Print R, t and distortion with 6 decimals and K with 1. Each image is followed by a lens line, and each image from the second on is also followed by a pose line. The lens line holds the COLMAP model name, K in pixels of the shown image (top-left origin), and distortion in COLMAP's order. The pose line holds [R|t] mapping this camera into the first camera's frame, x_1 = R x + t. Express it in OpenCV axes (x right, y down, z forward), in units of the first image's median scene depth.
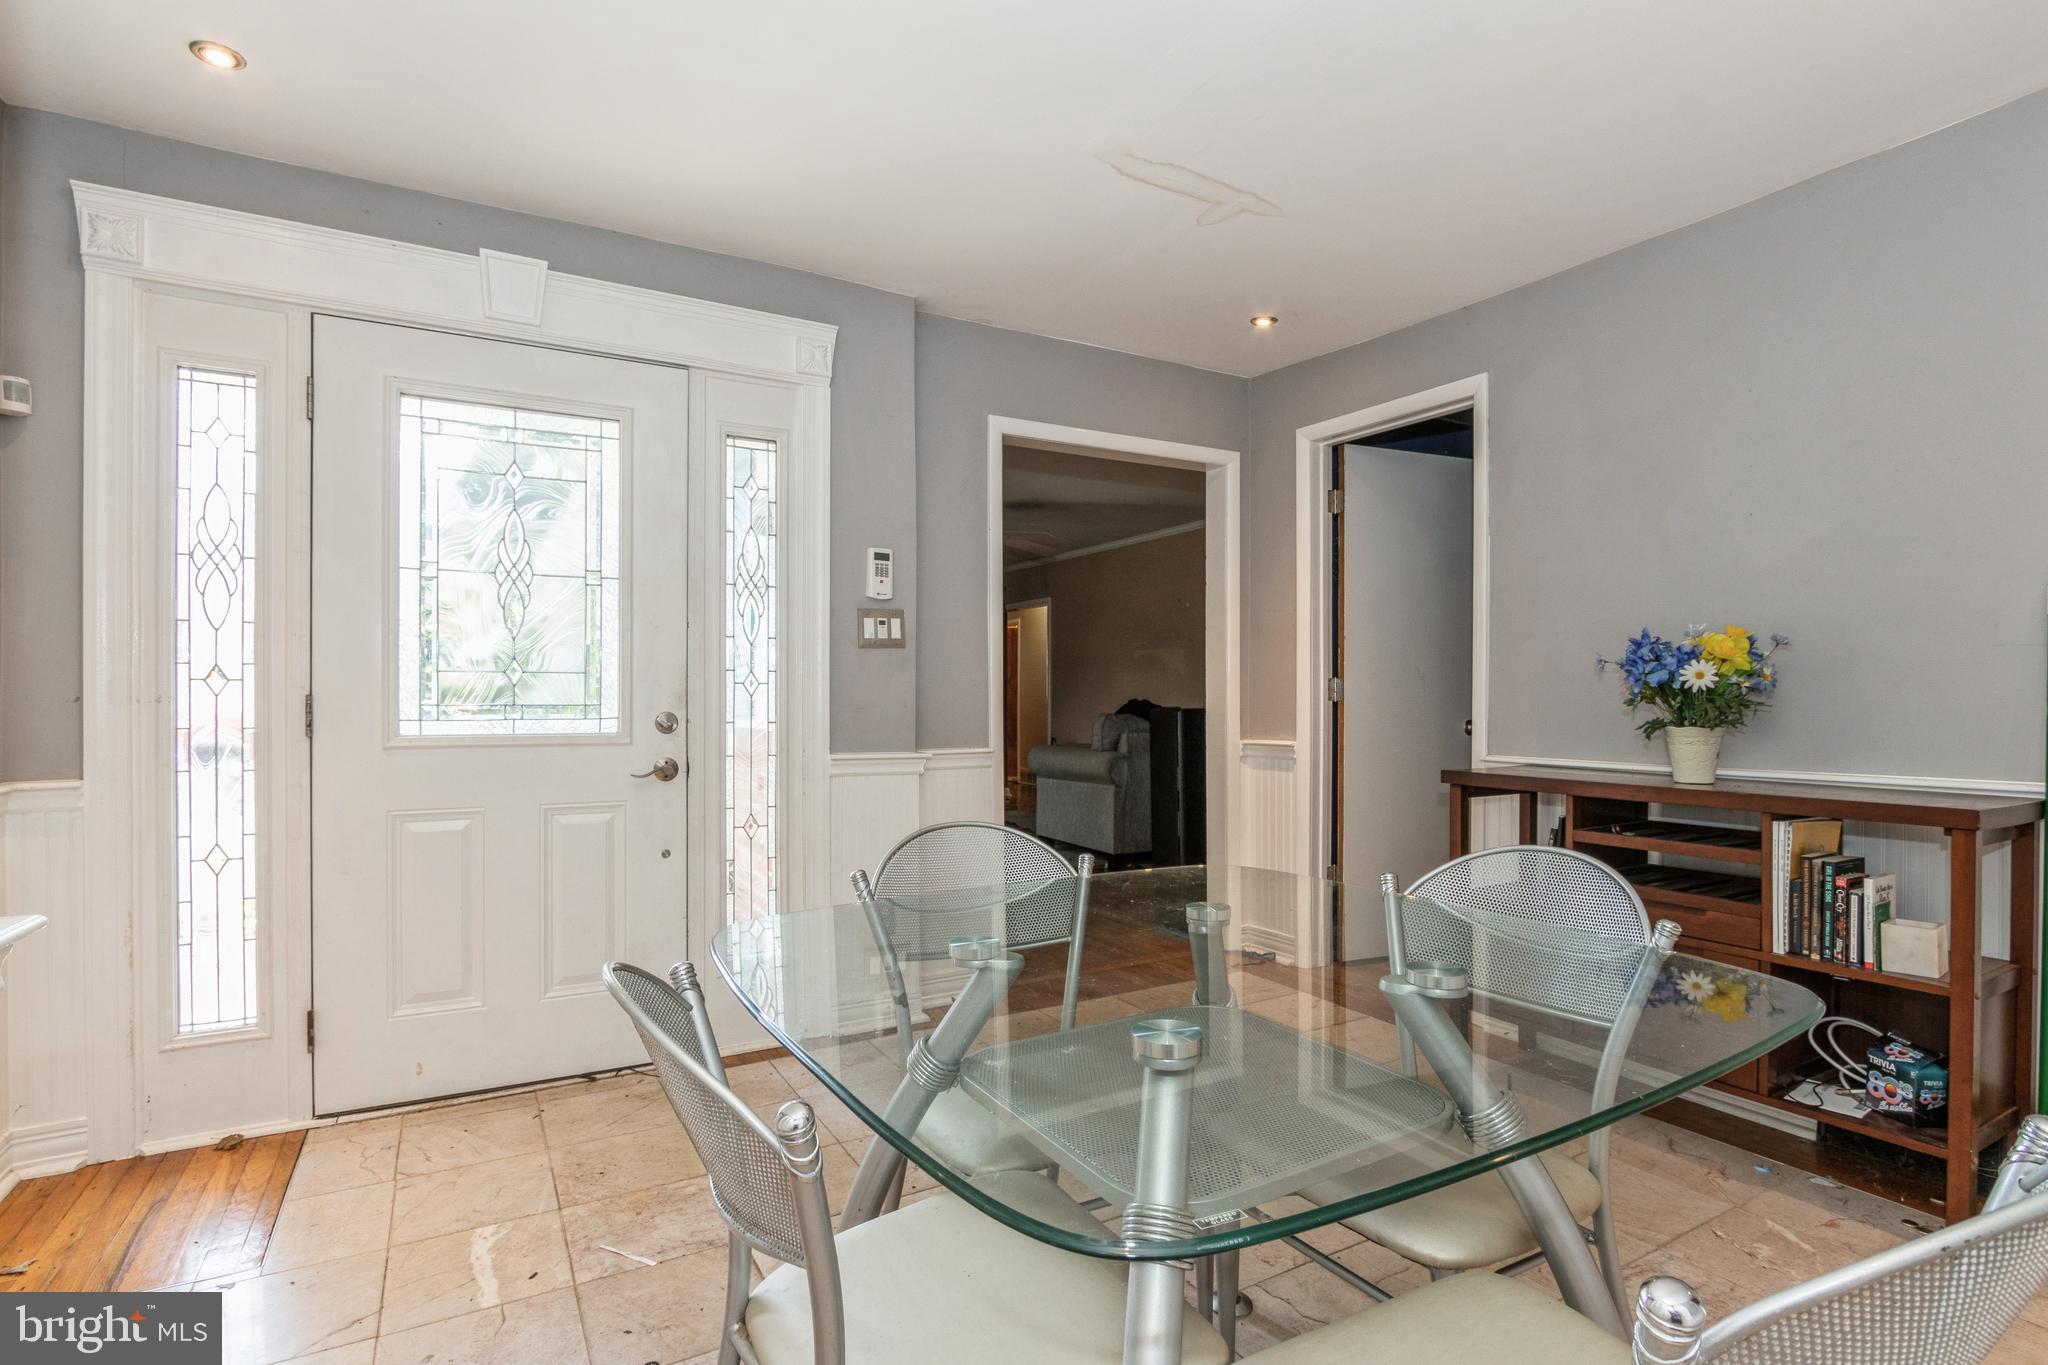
lens RADIAL K [[987.0, 0, 1020.5], [0, 987.0, 692.1], [0, 0, 1]] dist [-0.001038, -0.000041]
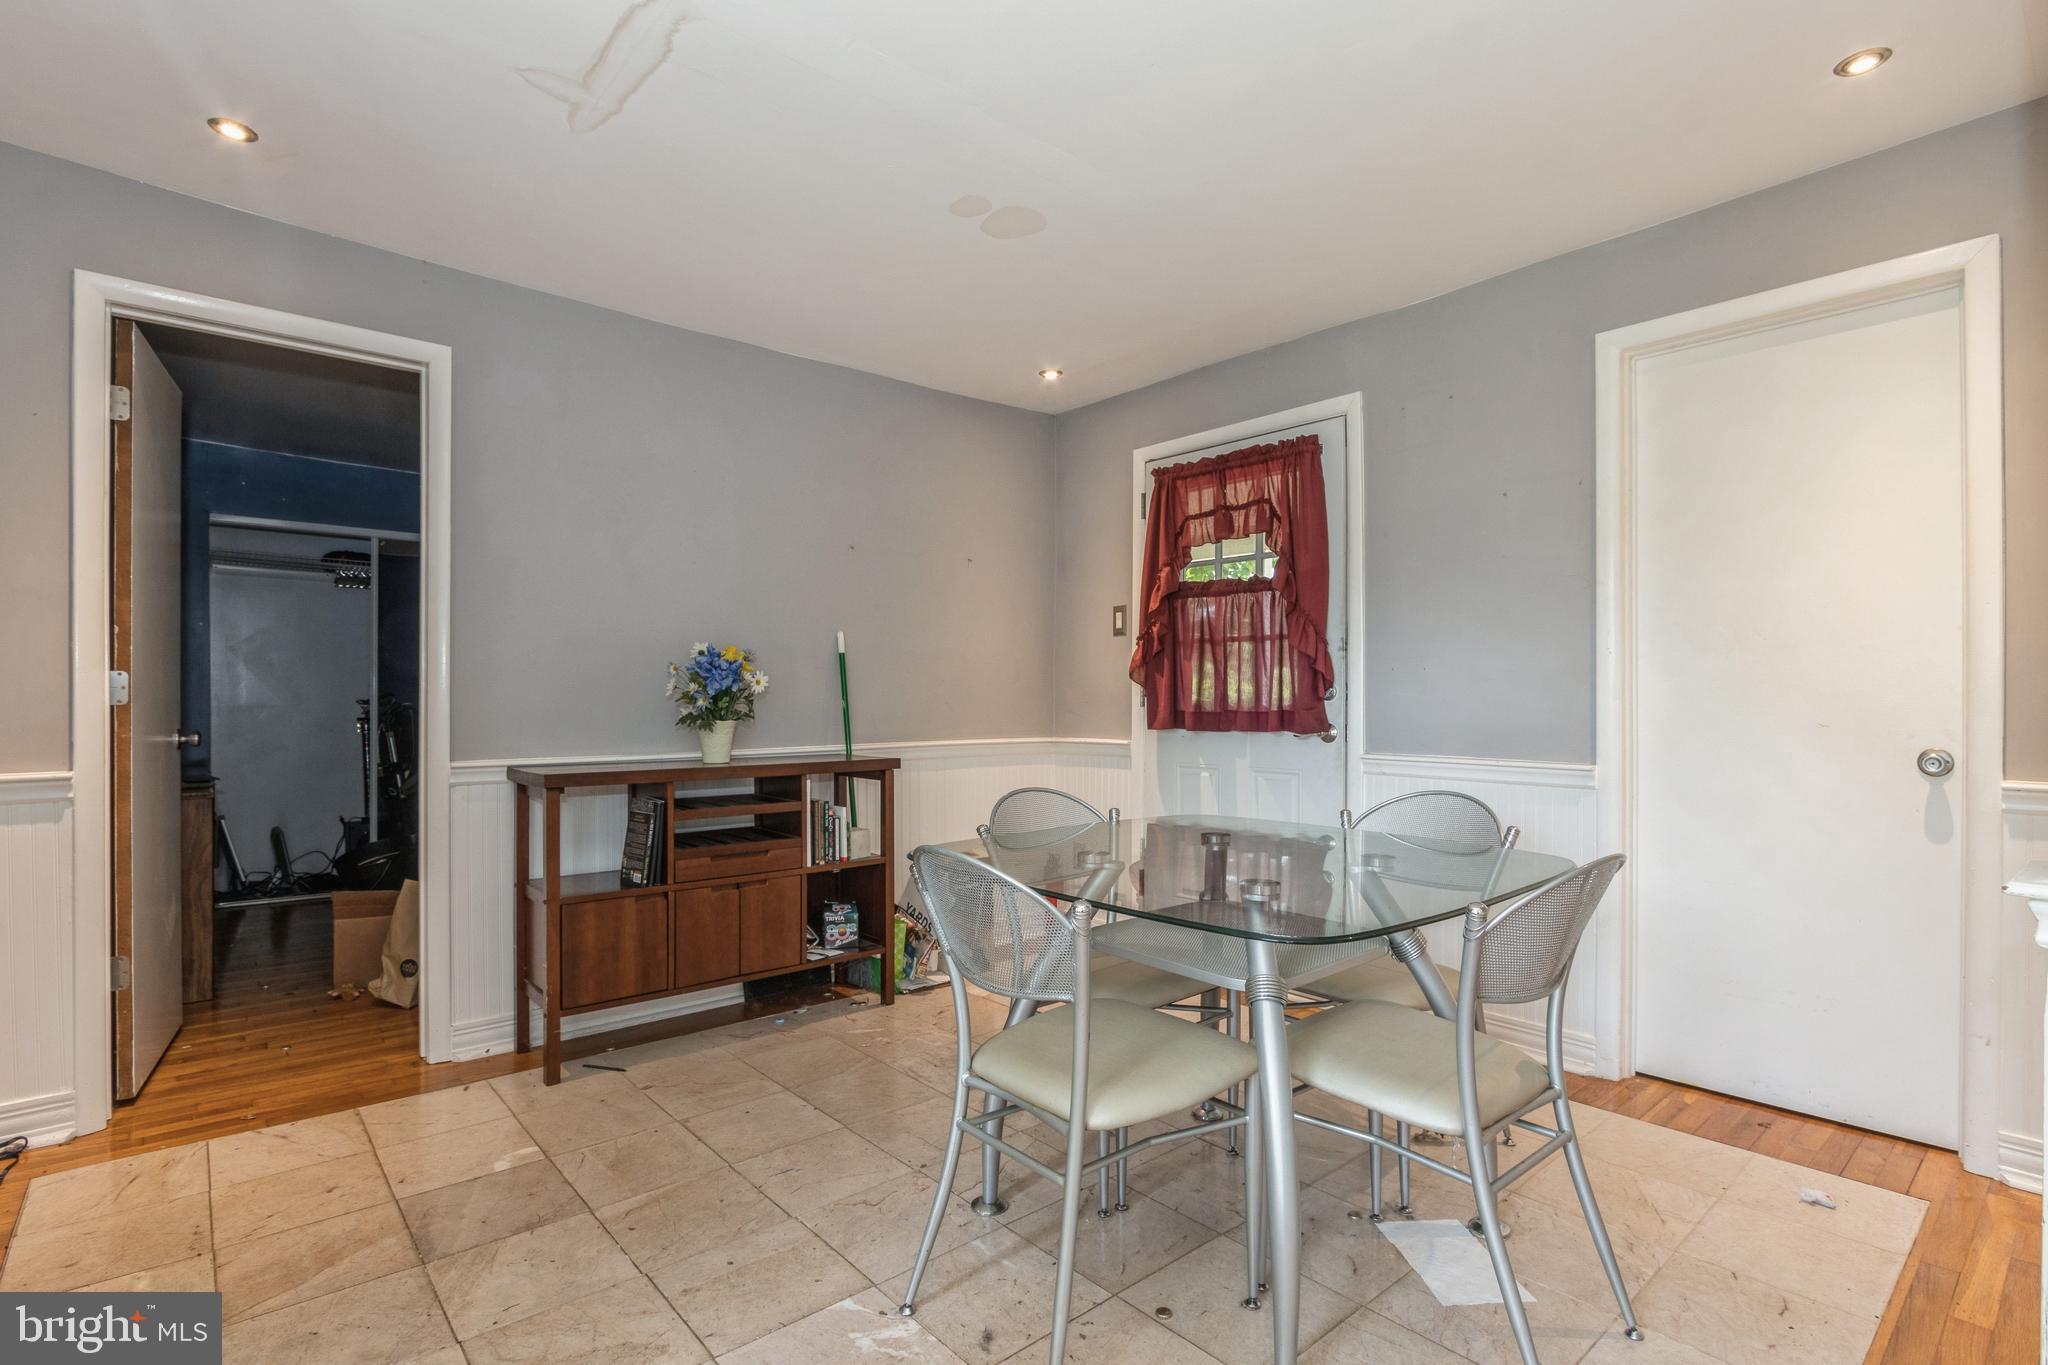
lens RADIAL K [[987.0, 0, 1024.5], [0, 987.0, 695.8], [0, 0, 1]] dist [-0.001038, -0.000041]
pose [[-0.183027, 0.009846, 0.983059, -0.797208], [0.001153, 0.999951, -0.009800, 0.017773], [-0.983107, -0.000660, -0.183030, 0.962622]]
